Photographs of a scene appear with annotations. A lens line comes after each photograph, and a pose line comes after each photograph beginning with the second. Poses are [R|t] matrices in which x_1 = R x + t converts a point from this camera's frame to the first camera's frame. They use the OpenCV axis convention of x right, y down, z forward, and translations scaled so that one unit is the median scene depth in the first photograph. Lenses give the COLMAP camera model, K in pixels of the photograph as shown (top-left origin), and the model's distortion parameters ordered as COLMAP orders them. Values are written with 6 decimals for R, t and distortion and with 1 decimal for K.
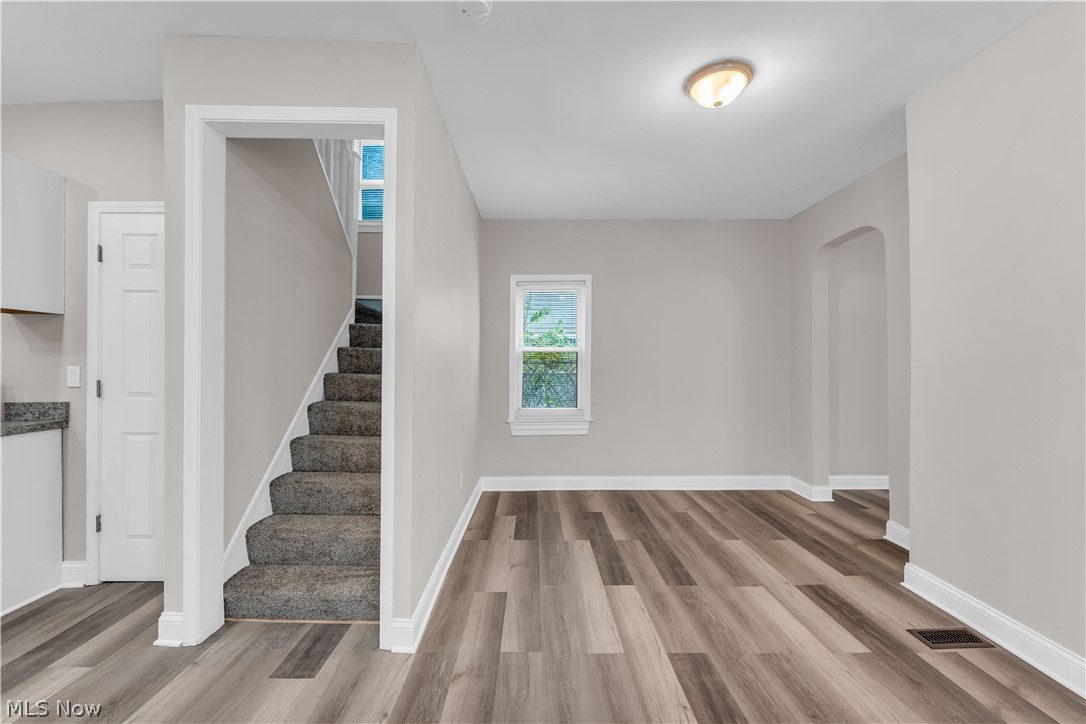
lens RADIAL K [[441.7, 0, 541.0], [0, 441.7, 357.6], [0, 0, 1]] dist [-0.003164, 0.000134]
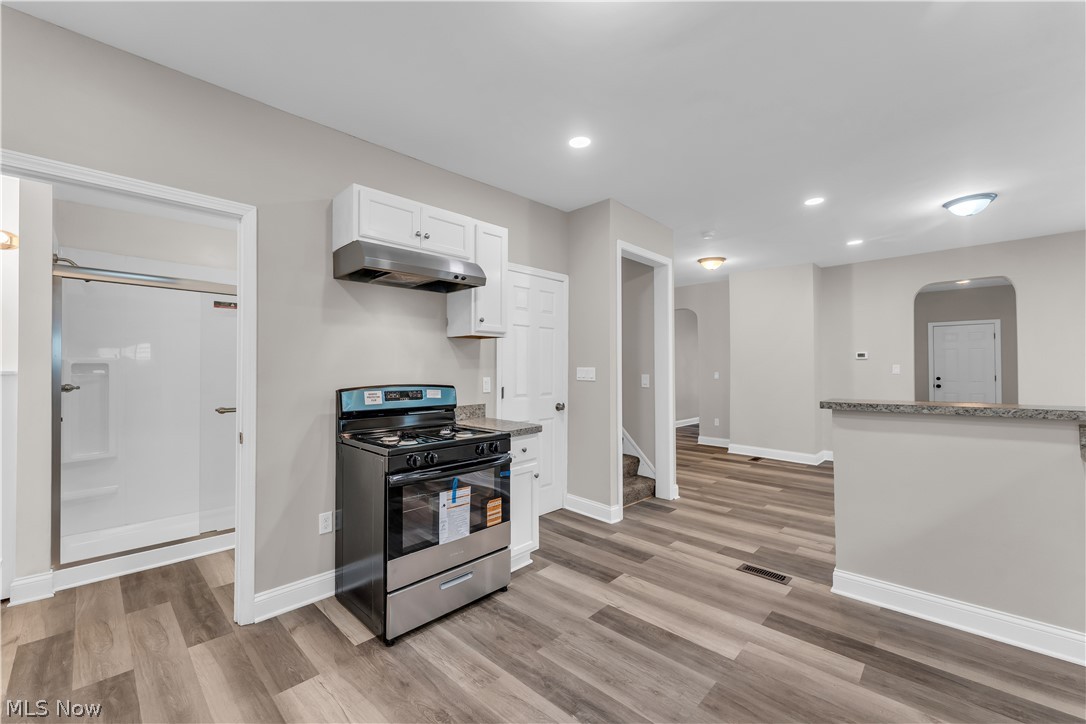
lens RADIAL K [[441.7, 0, 540.0], [0, 441.7, 363.8], [0, 0, 1]] dist [-0.003164, 0.000134]
pose [[0.707900, 0.002227, 0.706309, -2.094137], [0.000865, 0.999992, -0.004019, -0.018985], [-0.706312, 0.003456, 0.707893, -0.101437]]
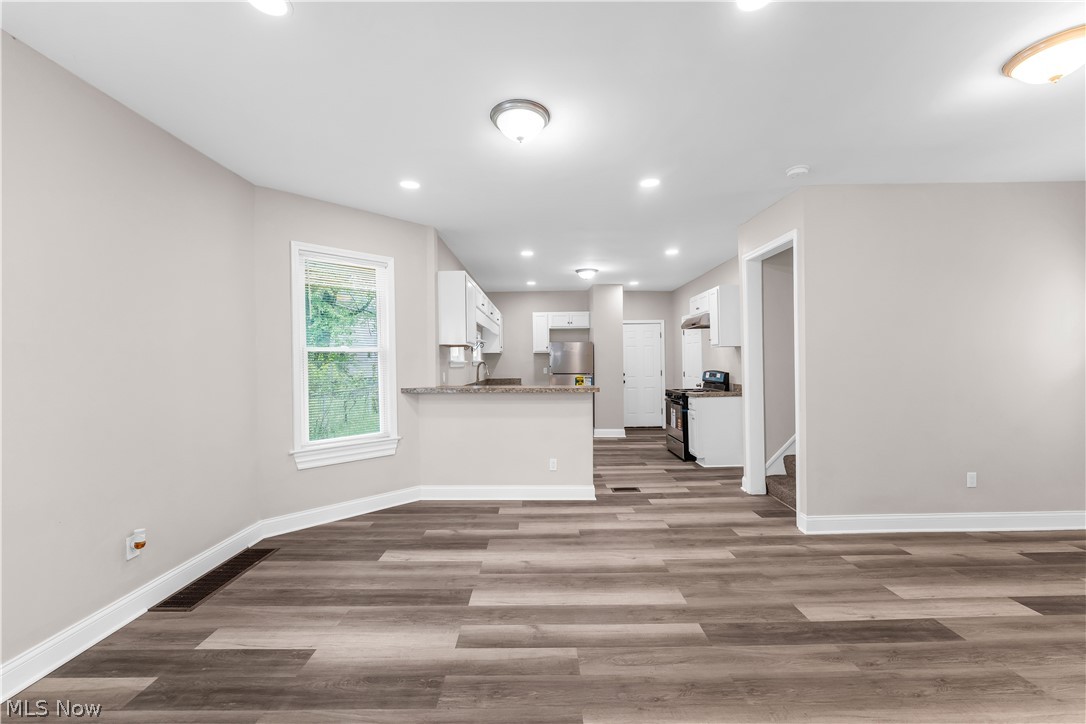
lens RADIAL K [[438.8, 0, 541.8], [0, 438.8, 362.4], [0, 0, 1]] dist [-0.001979, -0.000203]
pose [[-0.011661, -0.004614, -0.999921, 1.287106], [0.023236, 0.999718, -0.004884, -0.032372], [0.999662, -0.023291, -0.011550, -0.021017]]
